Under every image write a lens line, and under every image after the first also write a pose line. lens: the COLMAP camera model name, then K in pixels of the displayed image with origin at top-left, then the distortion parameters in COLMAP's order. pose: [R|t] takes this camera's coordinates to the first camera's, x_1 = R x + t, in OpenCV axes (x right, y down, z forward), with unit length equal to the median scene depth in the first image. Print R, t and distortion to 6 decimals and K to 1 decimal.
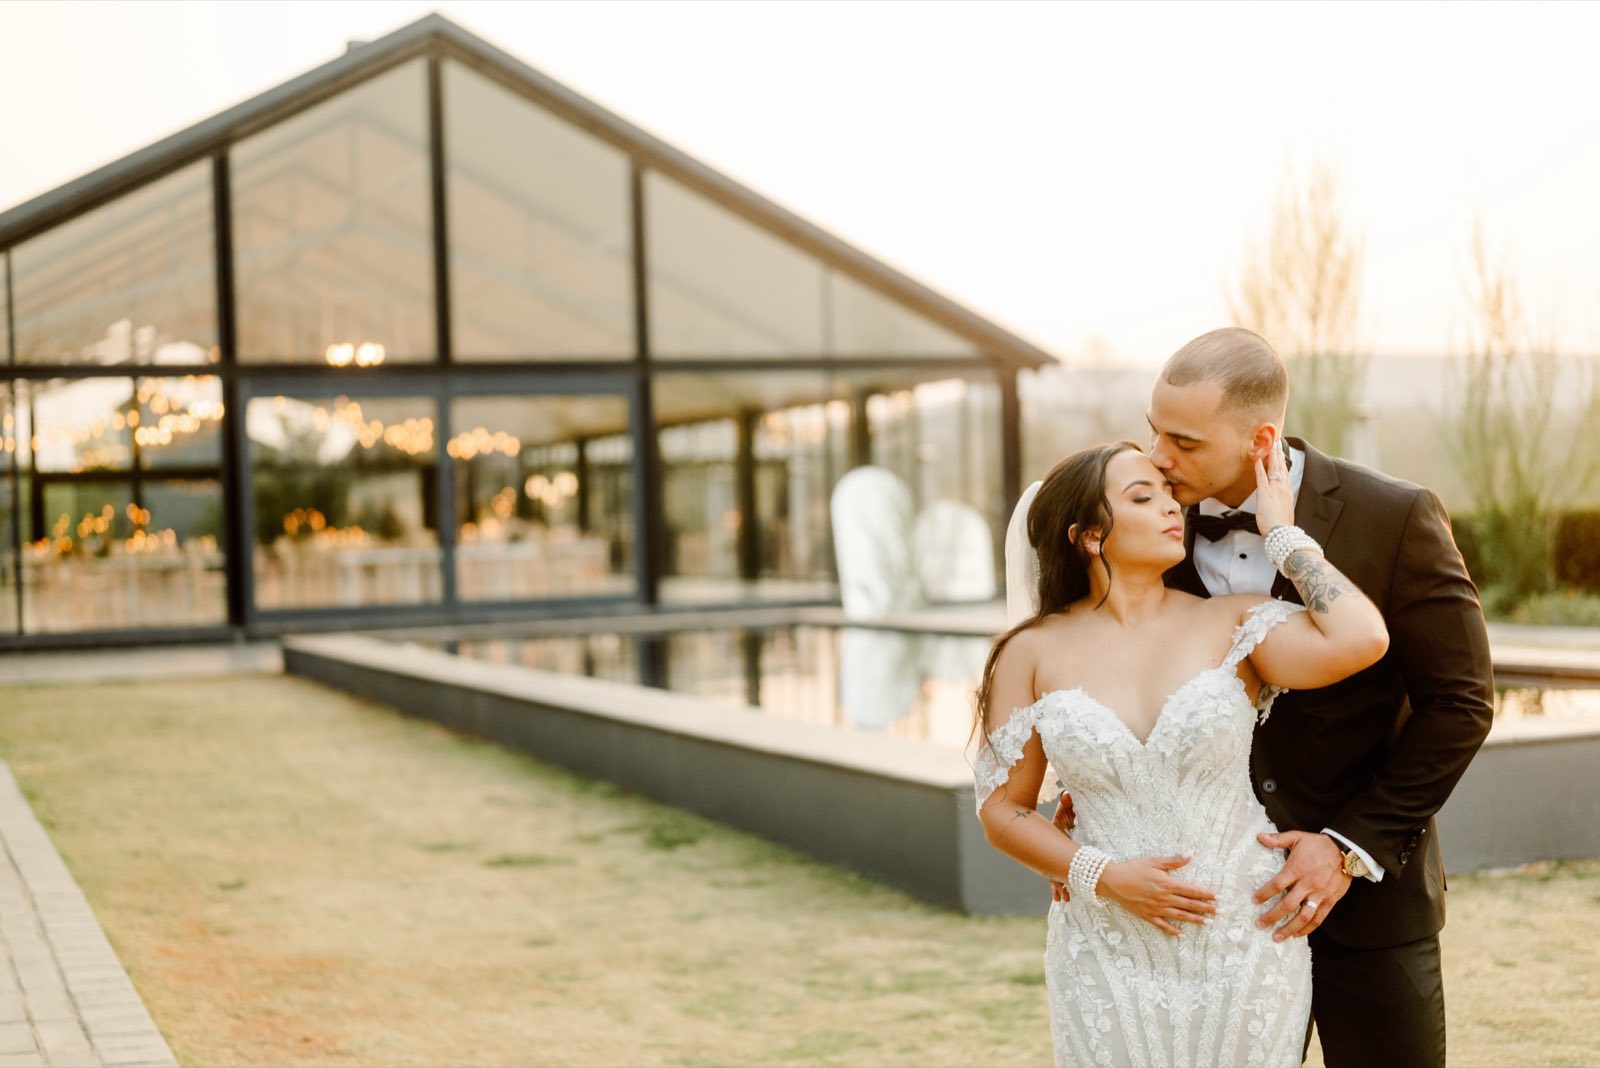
lens RADIAL K [[2398.7, 0, 800.4], [0, 2398.7, 531.9], [0, 0, 1]] dist [0.030868, 0.000000]
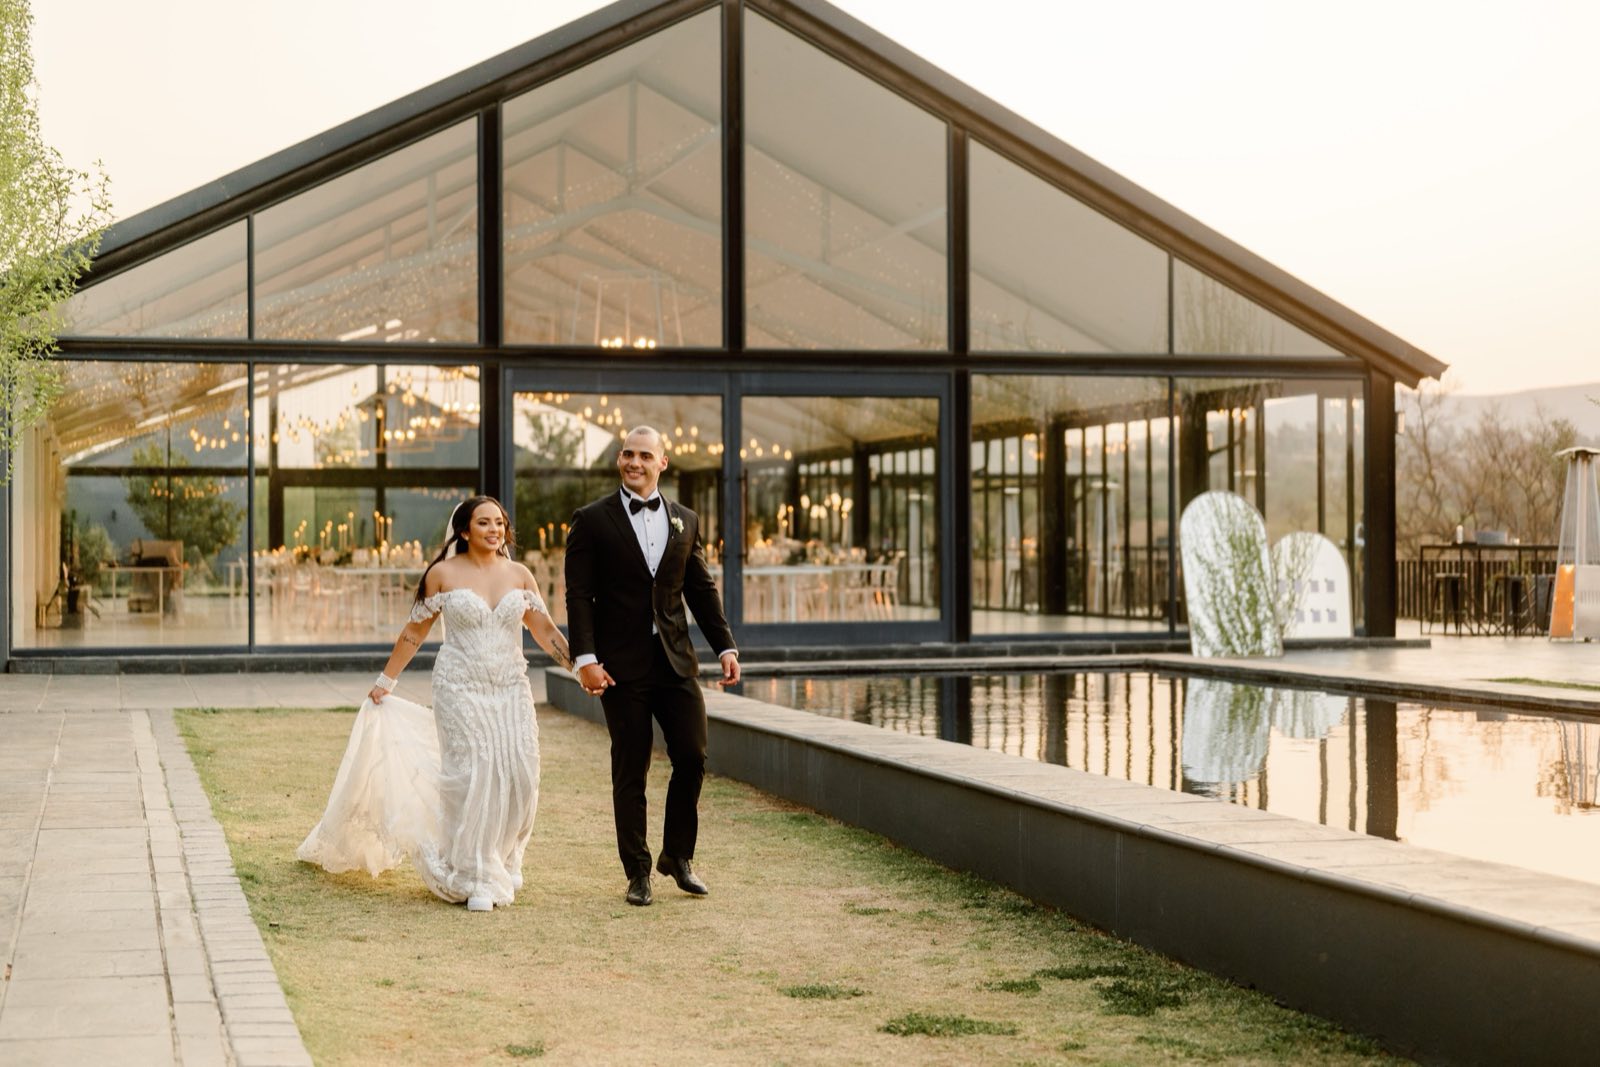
lens RADIAL K [[2398.7, 0, 803.1], [0, 2398.7, 521.5], [0, 0, 1]] dist [0.030868, 0.000000]
pose [[0.995403, 0.028384, -0.091475, -0.039213], [-0.029760, 0.999463, -0.013712, 0.001568], [0.091036, 0.016371, 0.995713, 0.127903]]
